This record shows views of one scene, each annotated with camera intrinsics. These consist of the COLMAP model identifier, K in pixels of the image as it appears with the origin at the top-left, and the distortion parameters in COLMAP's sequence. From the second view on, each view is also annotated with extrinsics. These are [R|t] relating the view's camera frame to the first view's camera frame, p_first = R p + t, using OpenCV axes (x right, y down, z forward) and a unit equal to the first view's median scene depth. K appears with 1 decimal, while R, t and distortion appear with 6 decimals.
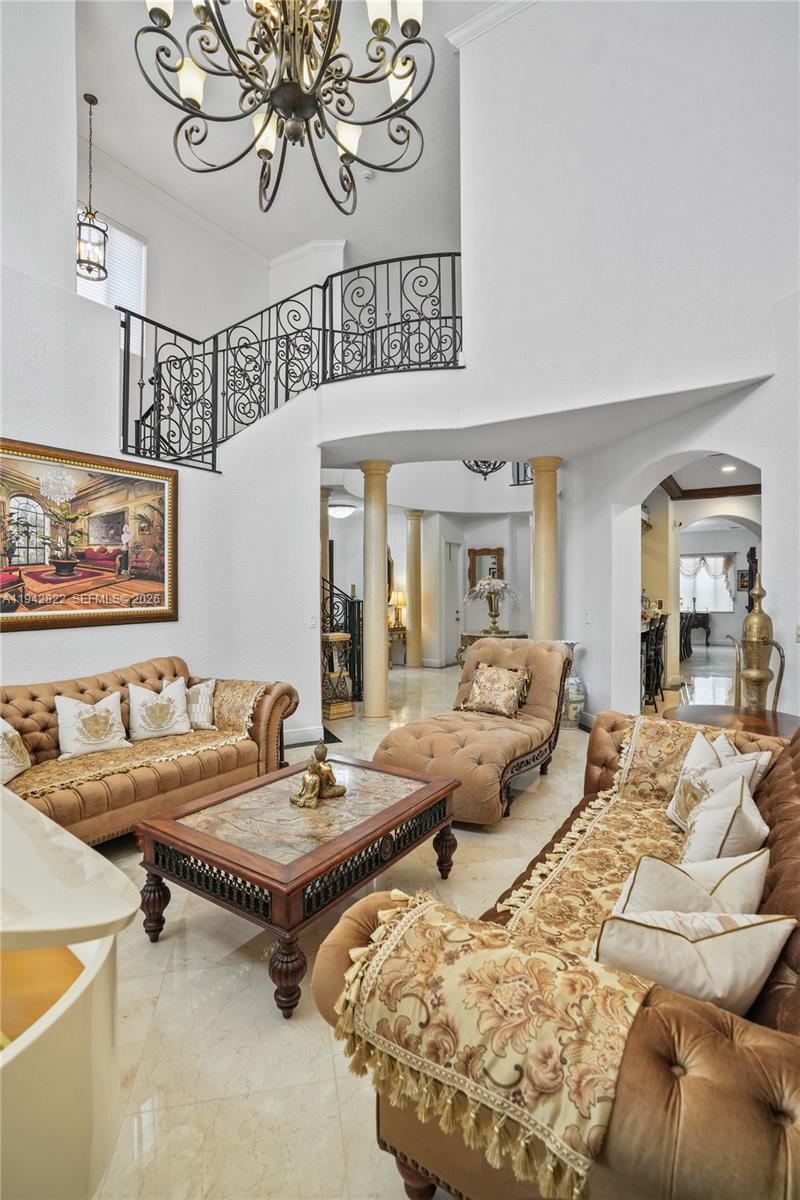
lens RADIAL K [[561.9, 0, 393.0], [0, 561.9, 596.3], [0, 0, 1]] dist [-0.065532, 0.025622]
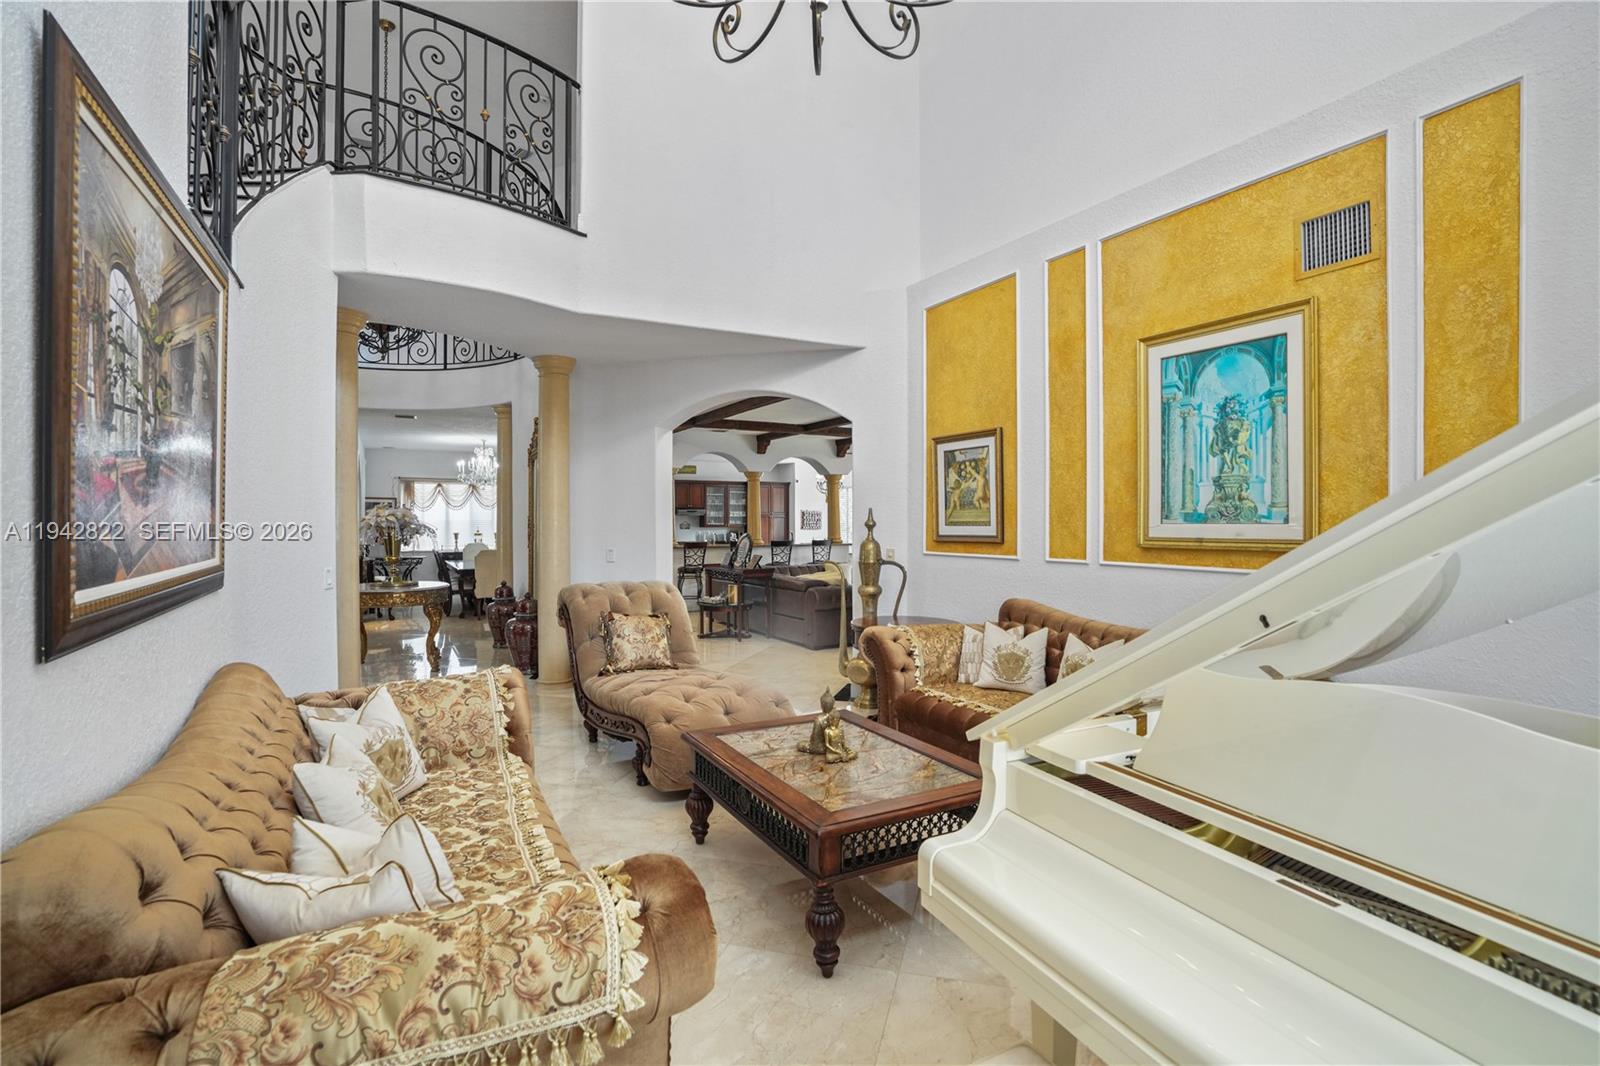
lens RADIAL K [[749.2, 0, 801.4], [0, 749.2, 529.9], [0, 0, 1]] dist [-0.065532, 0.025622]
pose [[0.462915, -0.008024, 0.886367, -0.299366], [0.011581, 0.999928, 0.003003, -0.000257], [-0.886327, 0.008874, 0.462974, 0.118960]]
